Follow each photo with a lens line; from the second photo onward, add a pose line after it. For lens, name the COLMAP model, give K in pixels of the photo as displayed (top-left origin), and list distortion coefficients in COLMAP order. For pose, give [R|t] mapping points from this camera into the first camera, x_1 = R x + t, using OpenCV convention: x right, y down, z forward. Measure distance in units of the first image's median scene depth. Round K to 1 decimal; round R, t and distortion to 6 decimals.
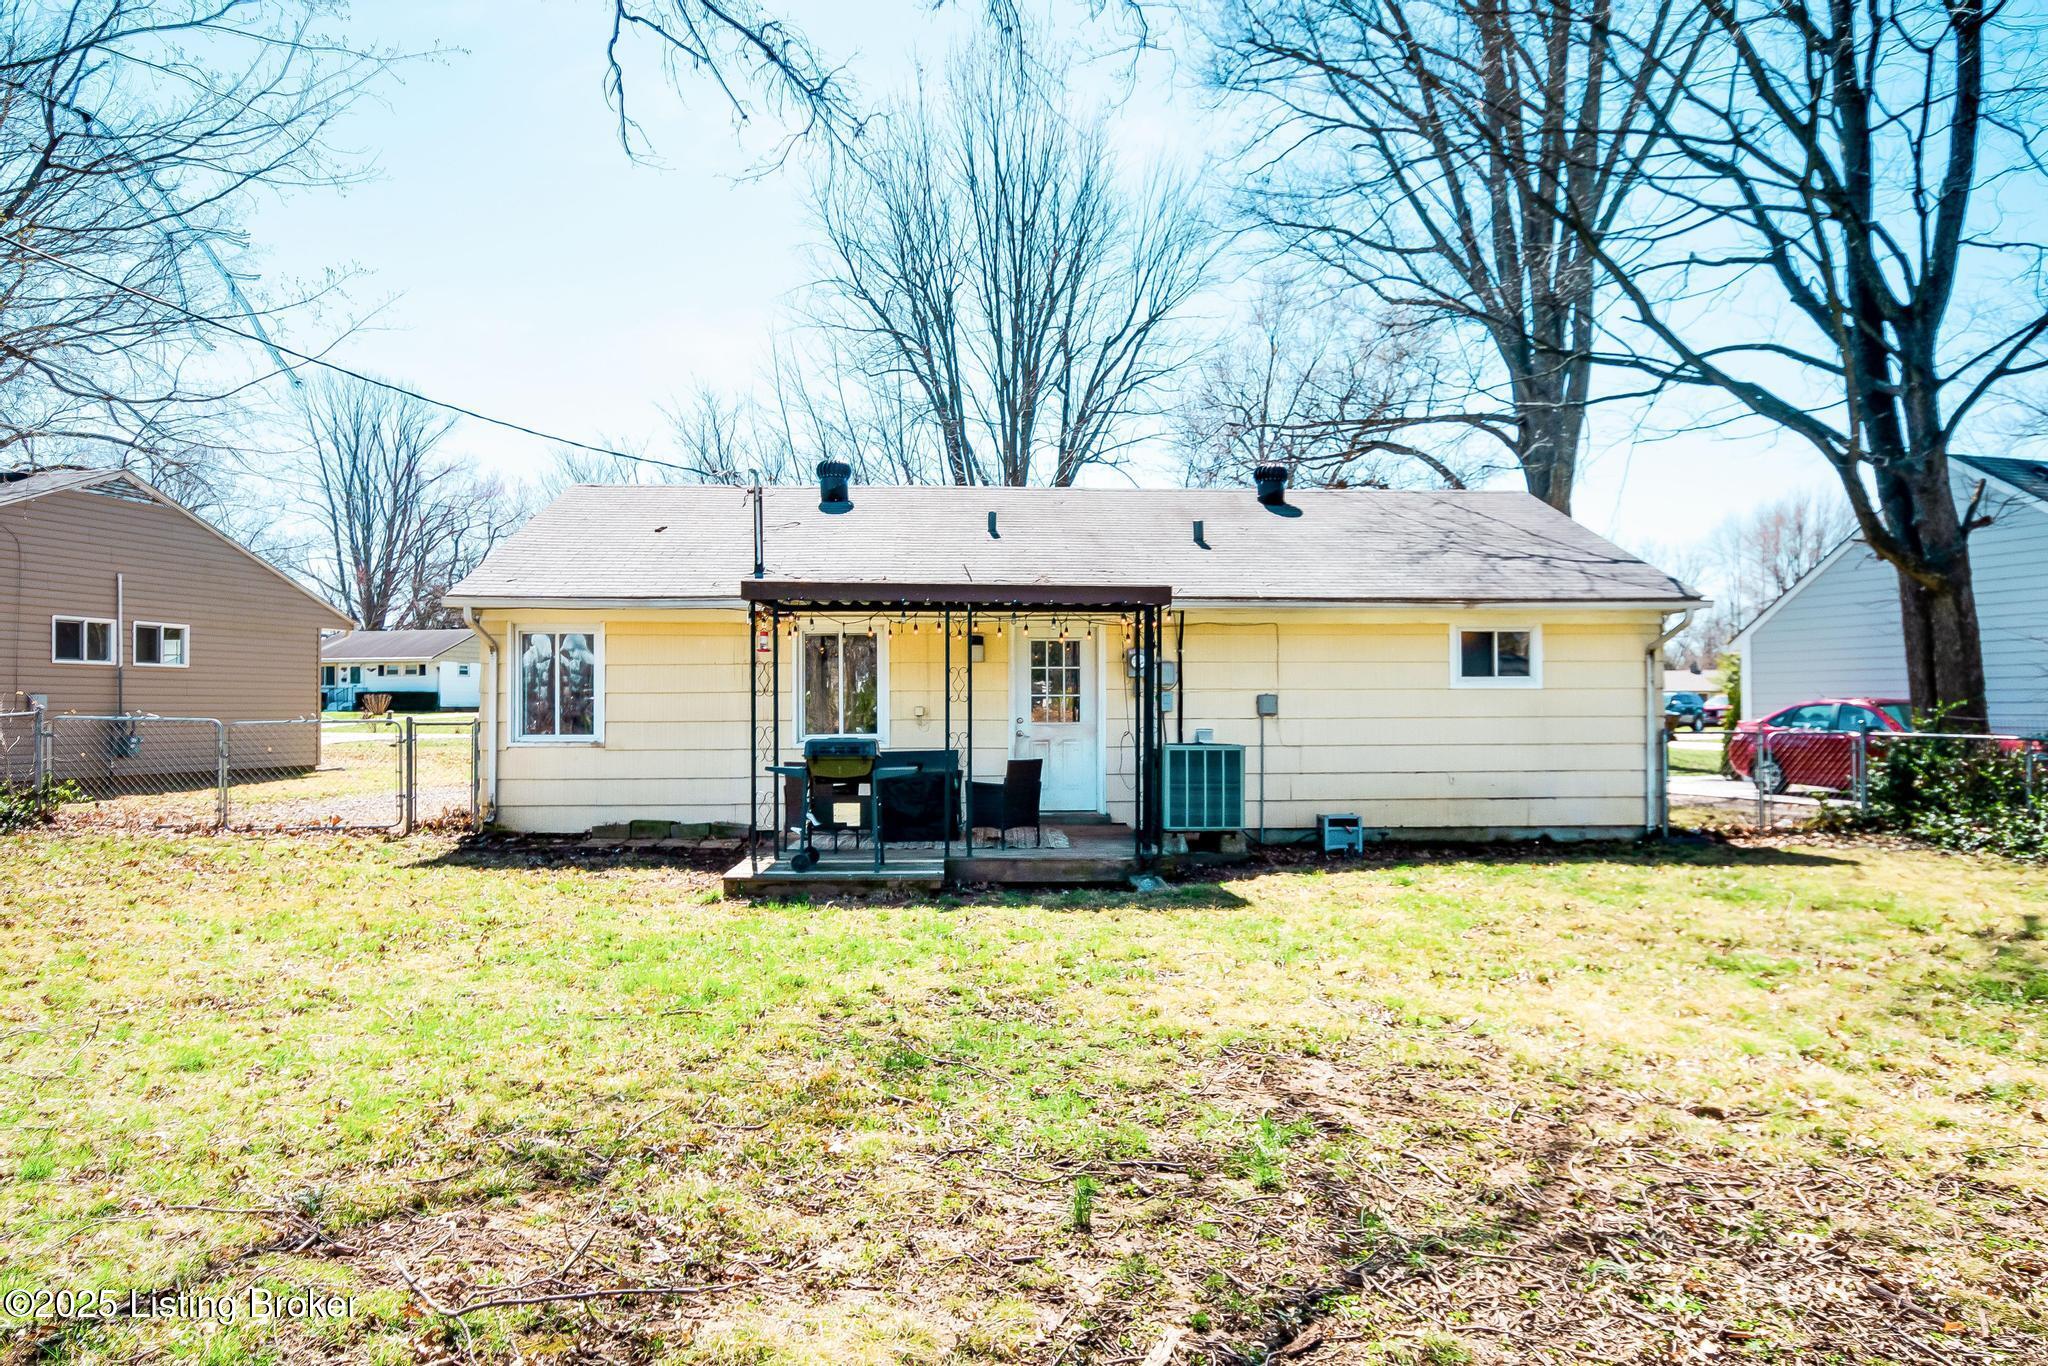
lens RADIAL K [[1263.8, 0, 1034.2], [0, 1263.8, 690.4], [0, 0, 1]] dist [0.009659, 0.000672]
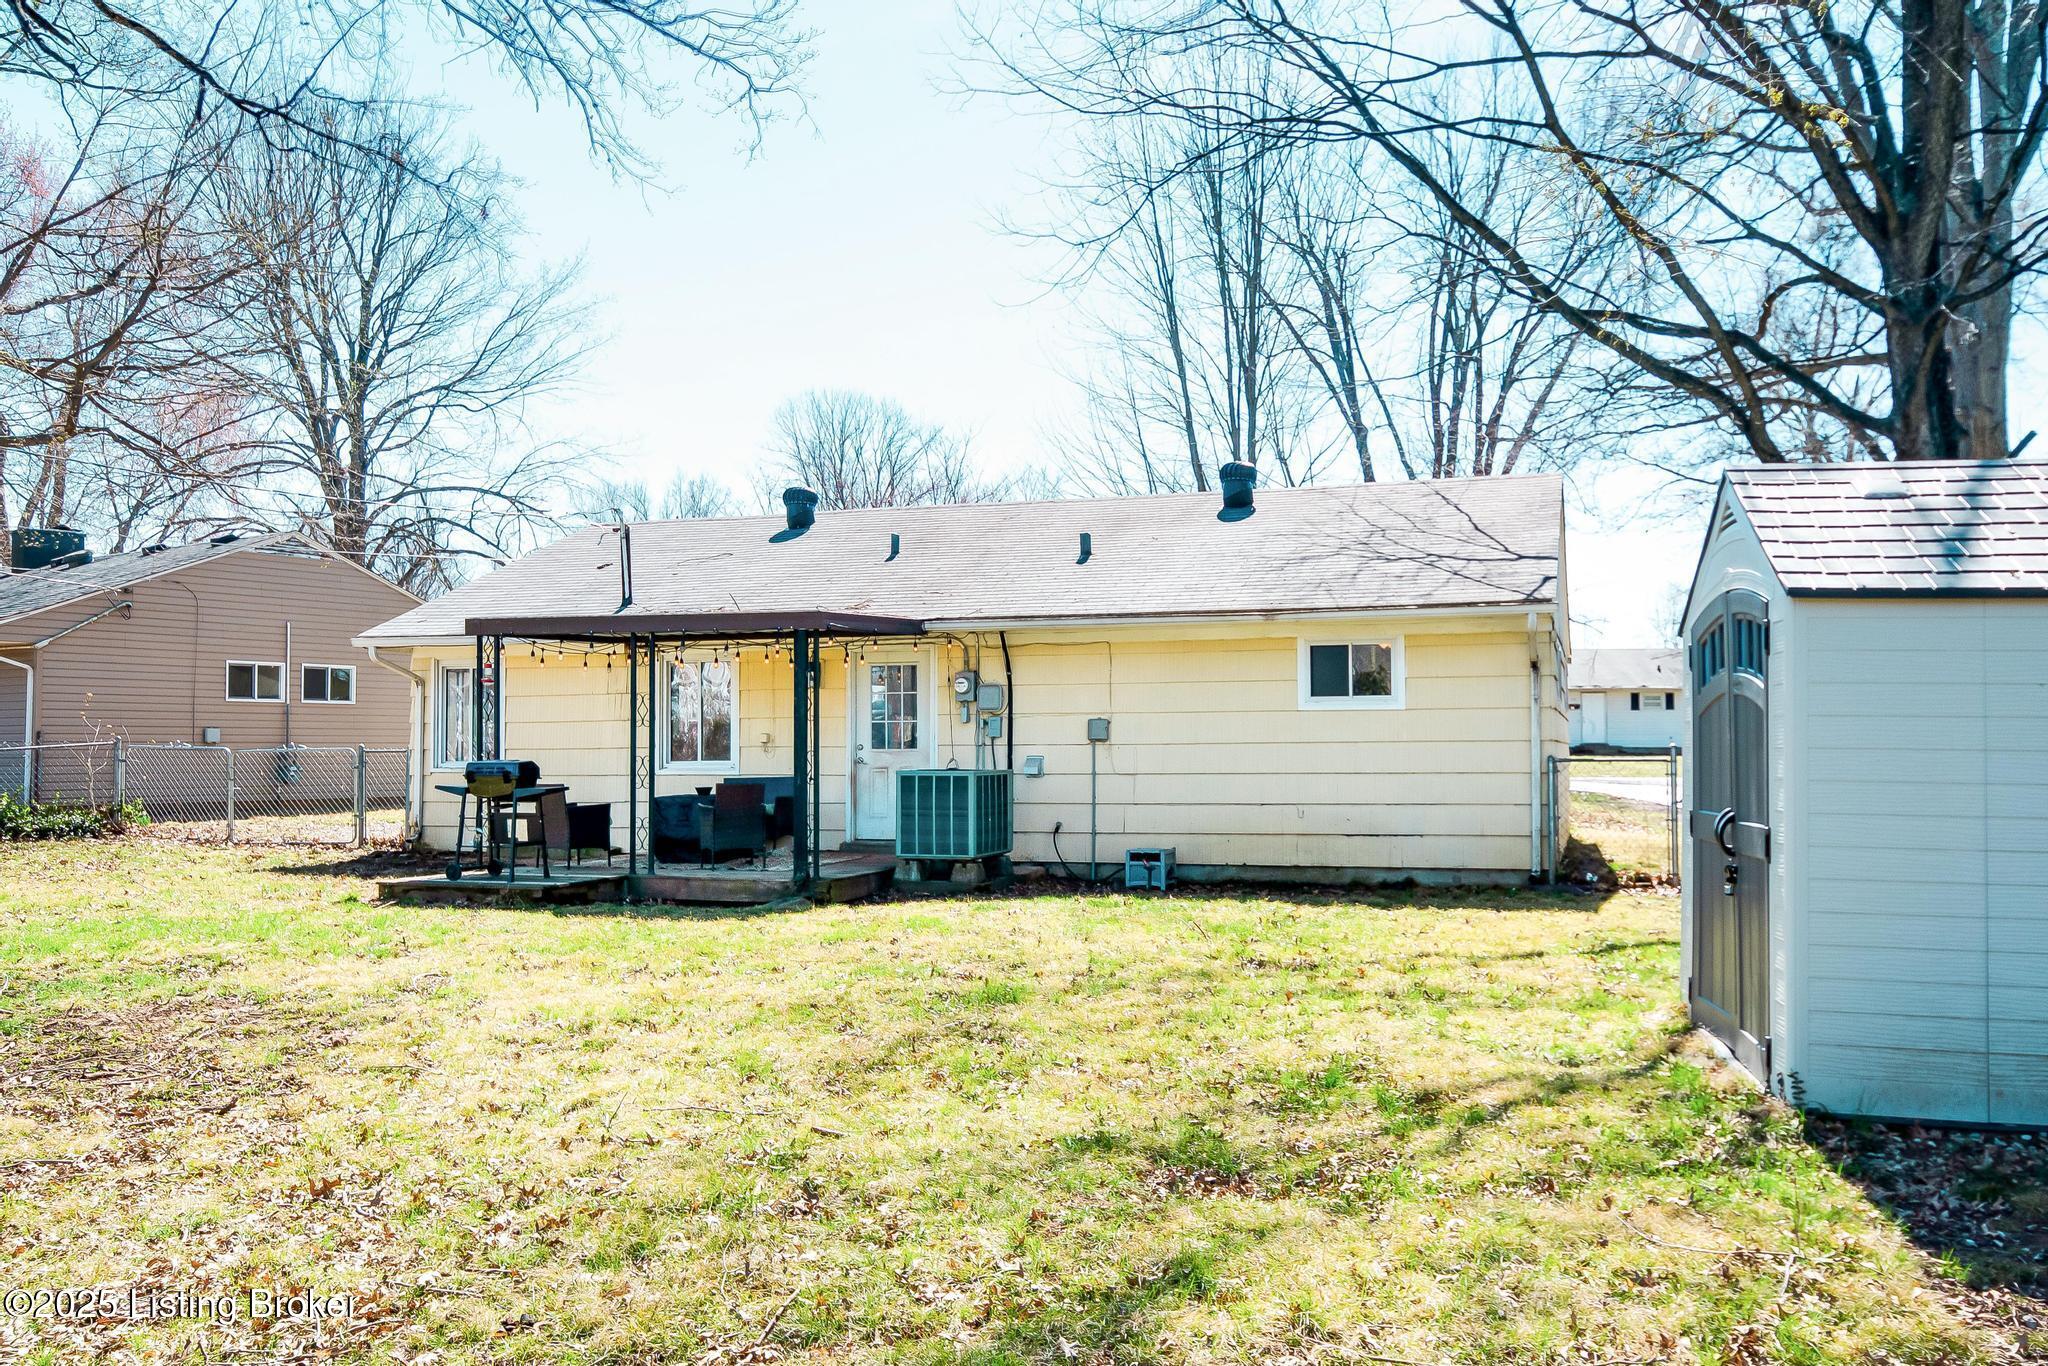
lens RADIAL K [[1458.8, 0, 1020.3], [0, 1458.8, 701.0], [0, 0, 1]] dist [0.008704, 0.016508]
pose [[0.946965, -0.011836, -0.321119, 0.473508], [0.006570, 0.999826, -0.017480, 0.008606], [0.321269, 0.014443, 0.946878, -0.036776]]
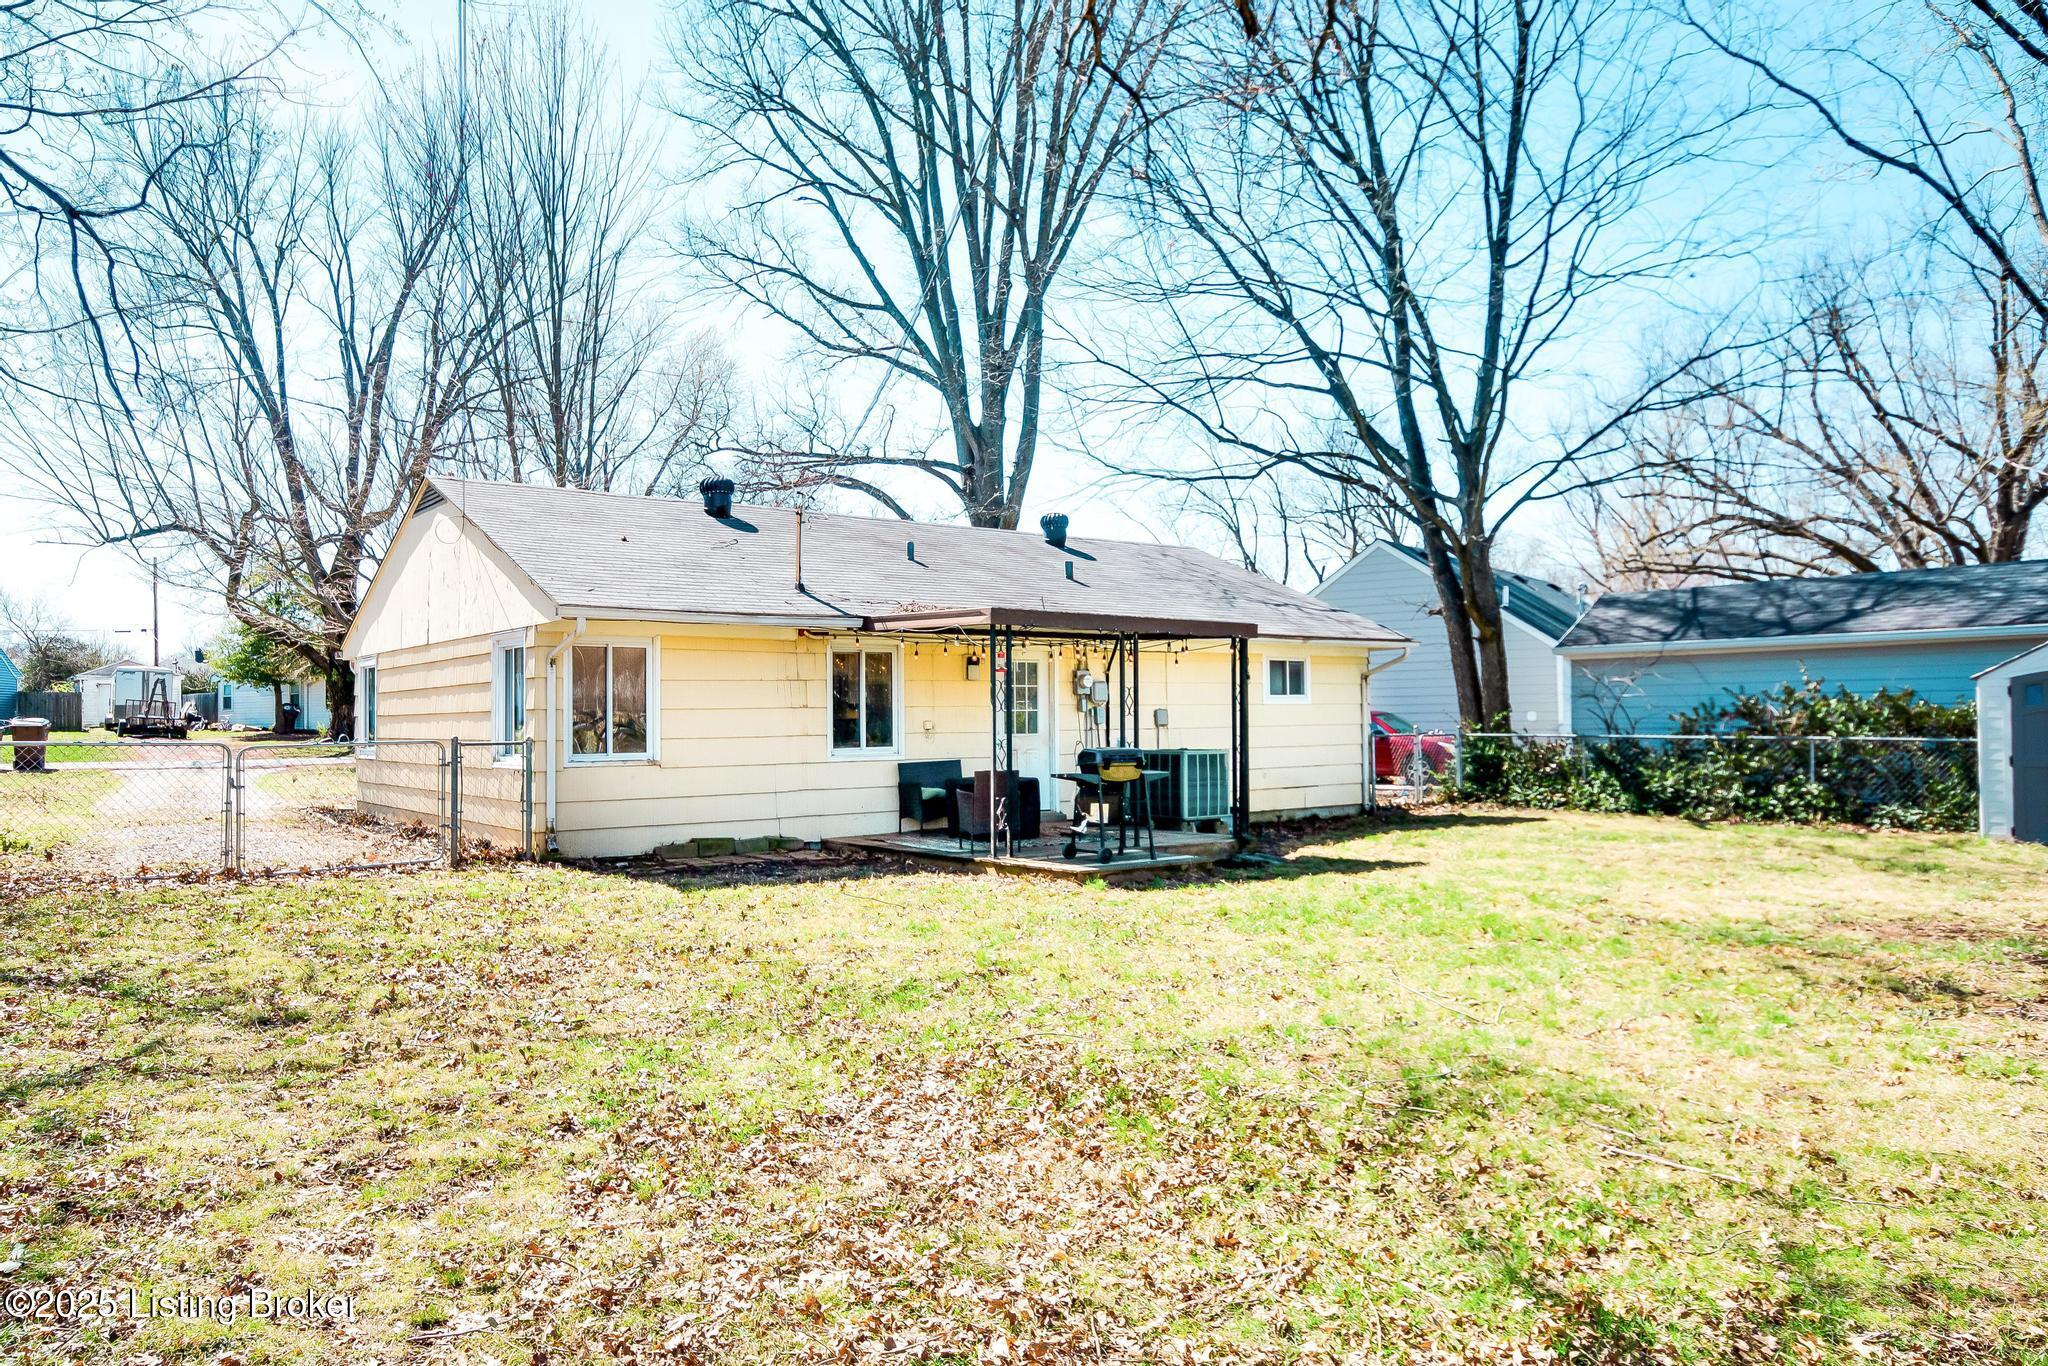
lens RADIAL K [[1273.5, 0, 1015.9], [0, 1273.5, 669.9], [0, 0, 1]] dist [-0.067919, -0.000306]
pose [[0.855904, 0.011571, 0.517006, -0.569041], [0.004246, 0.999559, -0.029400, 0.000965], [-0.517118, 0.027359, 0.855477, 0.021123]]
